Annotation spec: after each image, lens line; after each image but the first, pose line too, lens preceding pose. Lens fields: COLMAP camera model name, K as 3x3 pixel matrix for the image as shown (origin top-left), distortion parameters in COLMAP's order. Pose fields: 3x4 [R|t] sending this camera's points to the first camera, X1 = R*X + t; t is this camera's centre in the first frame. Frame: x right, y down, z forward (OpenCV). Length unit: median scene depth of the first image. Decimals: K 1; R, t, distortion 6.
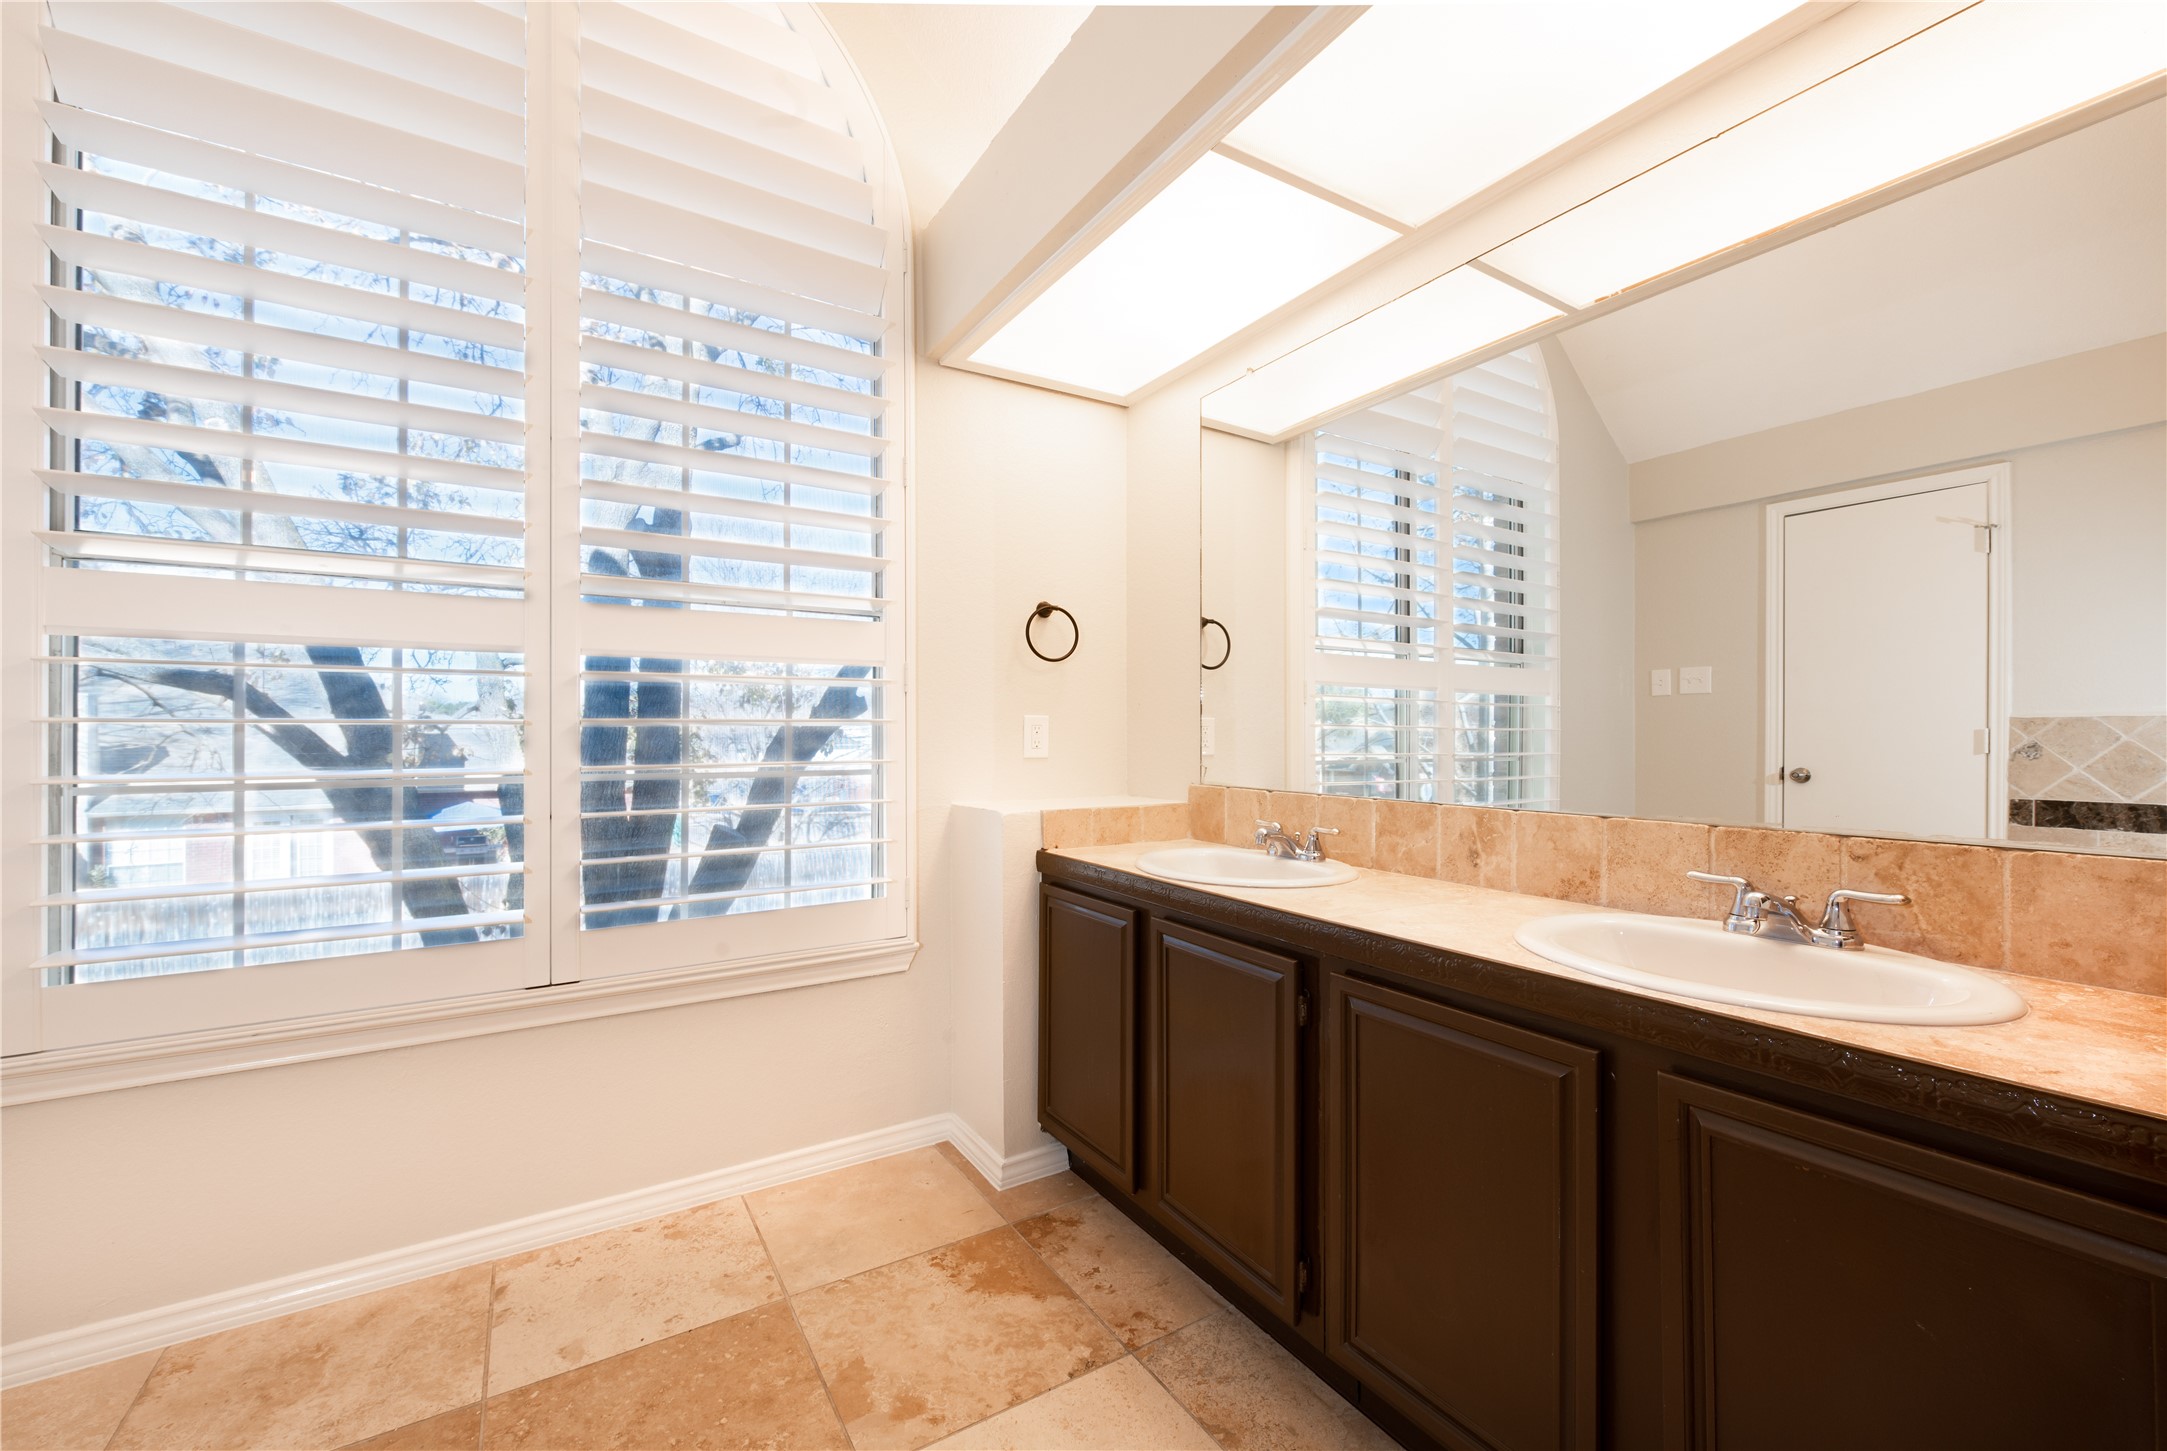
lens RADIAL K [[881.0, 0, 1115.7], [0, 881.0, 733.0], [0, 0, 1]] dist [0.000023, -0.000455]
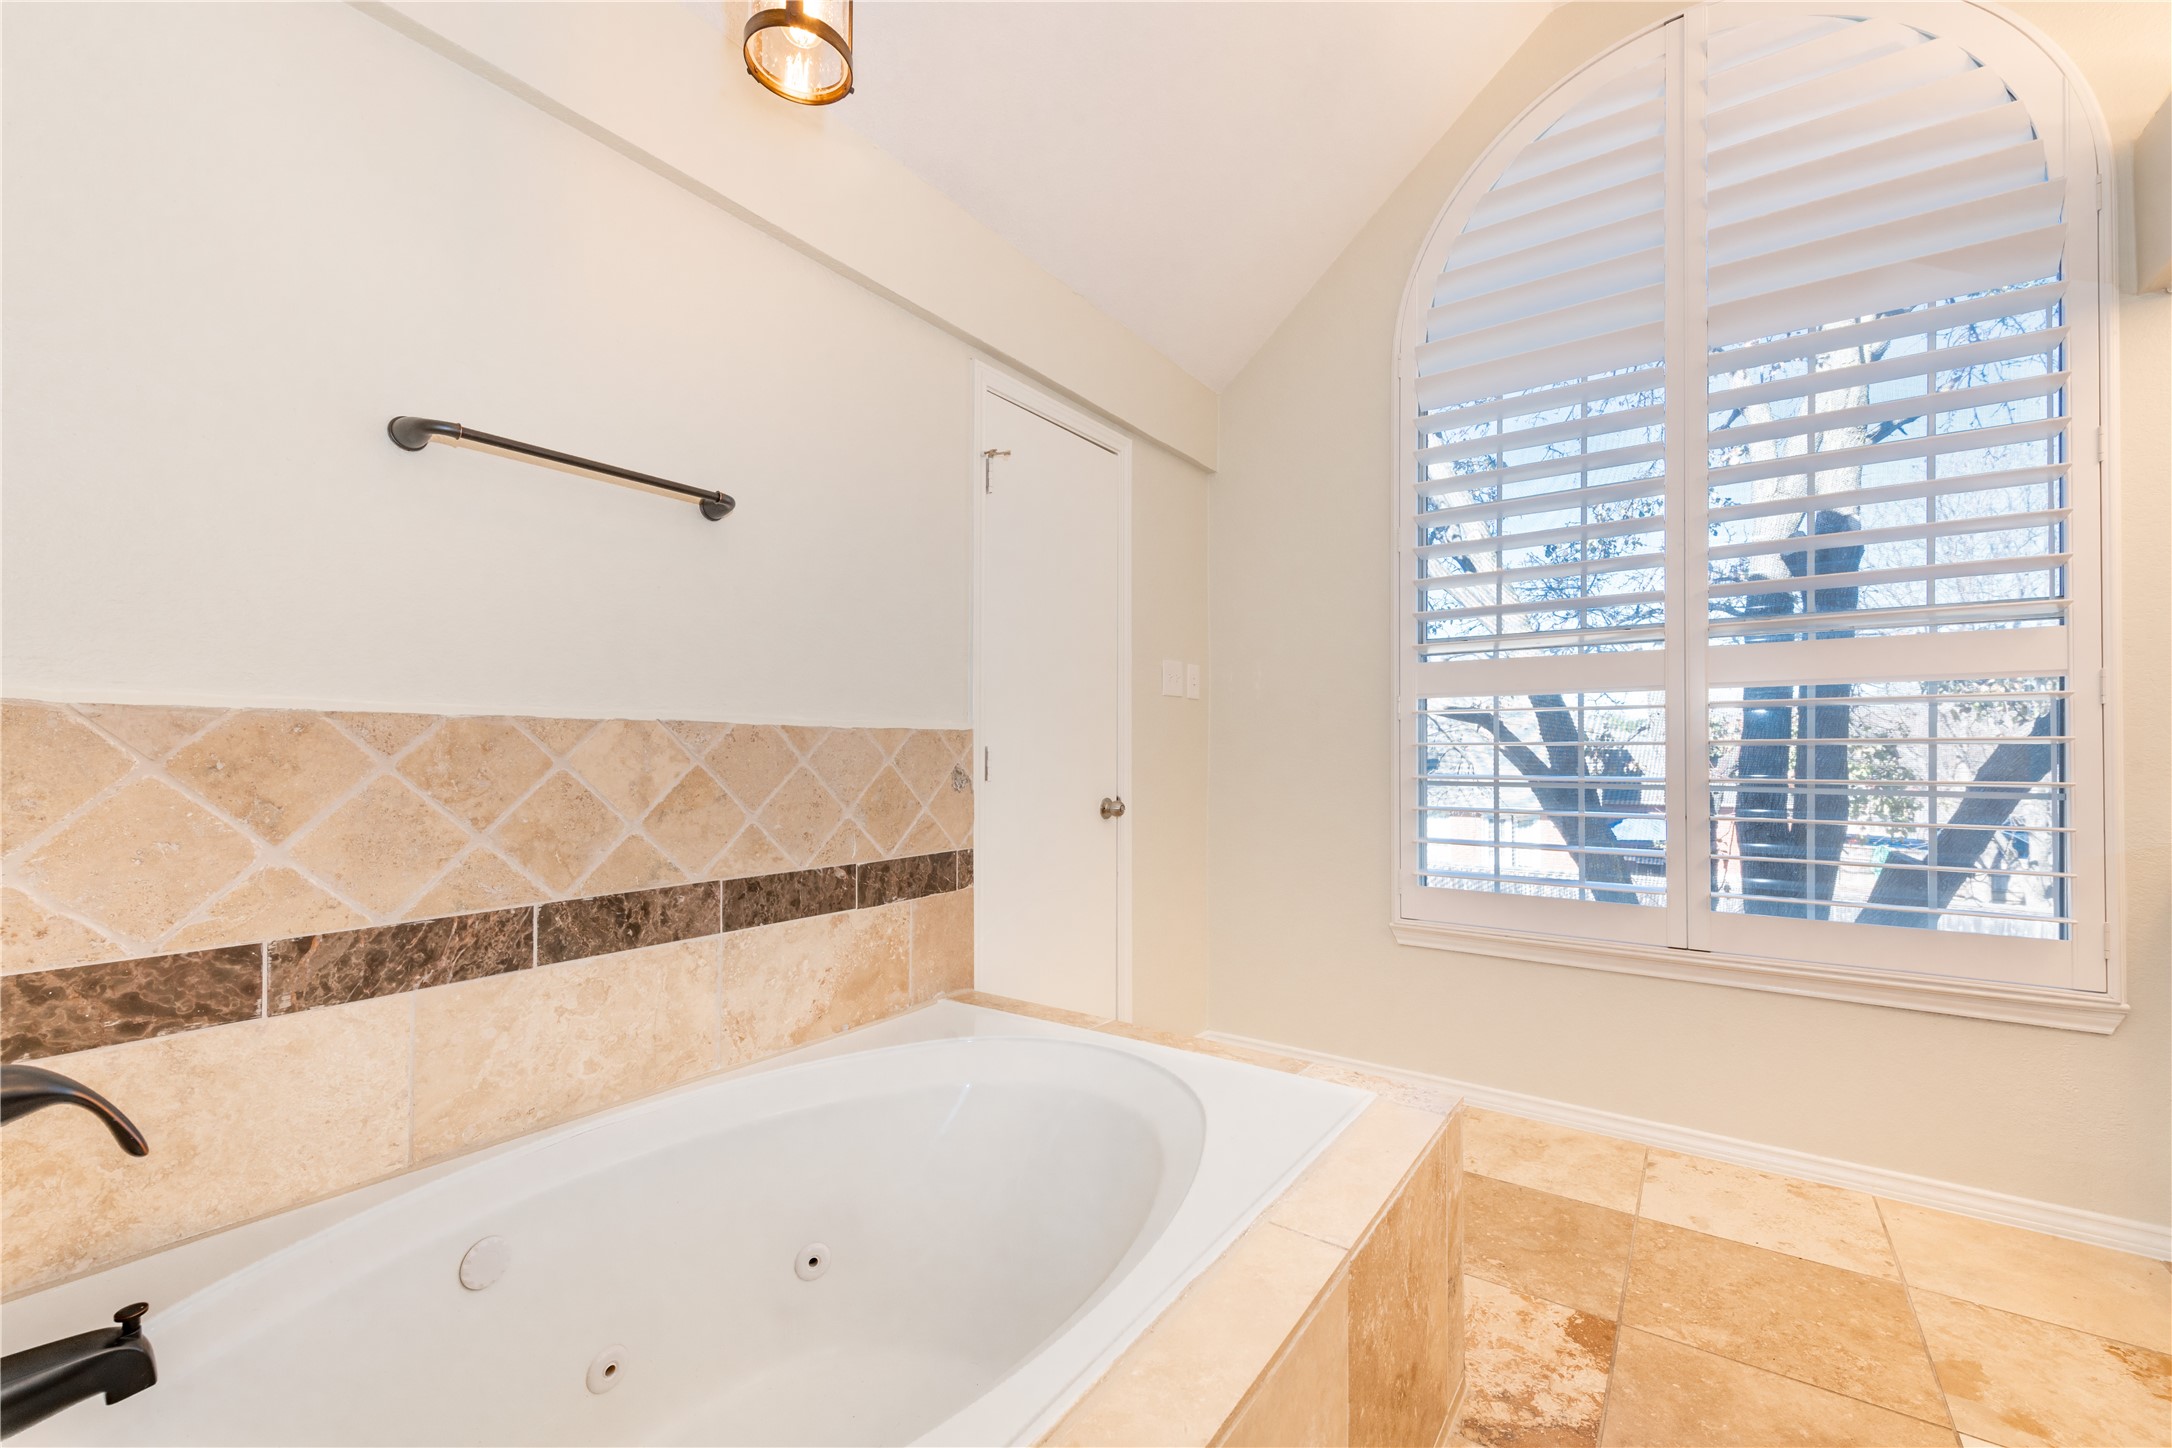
lens RADIAL K [[883.1, 0, 1118.2], [0, 883.1, 731.6], [0, 0, 1]] dist [0.000023, -0.000455]
pose [[0.388847, -0.016733, -0.921150, 0.235859], [-0.001201, 0.999825, -0.018670, -0.006514], [0.921301, 0.008366, 0.388759, -0.278340]]
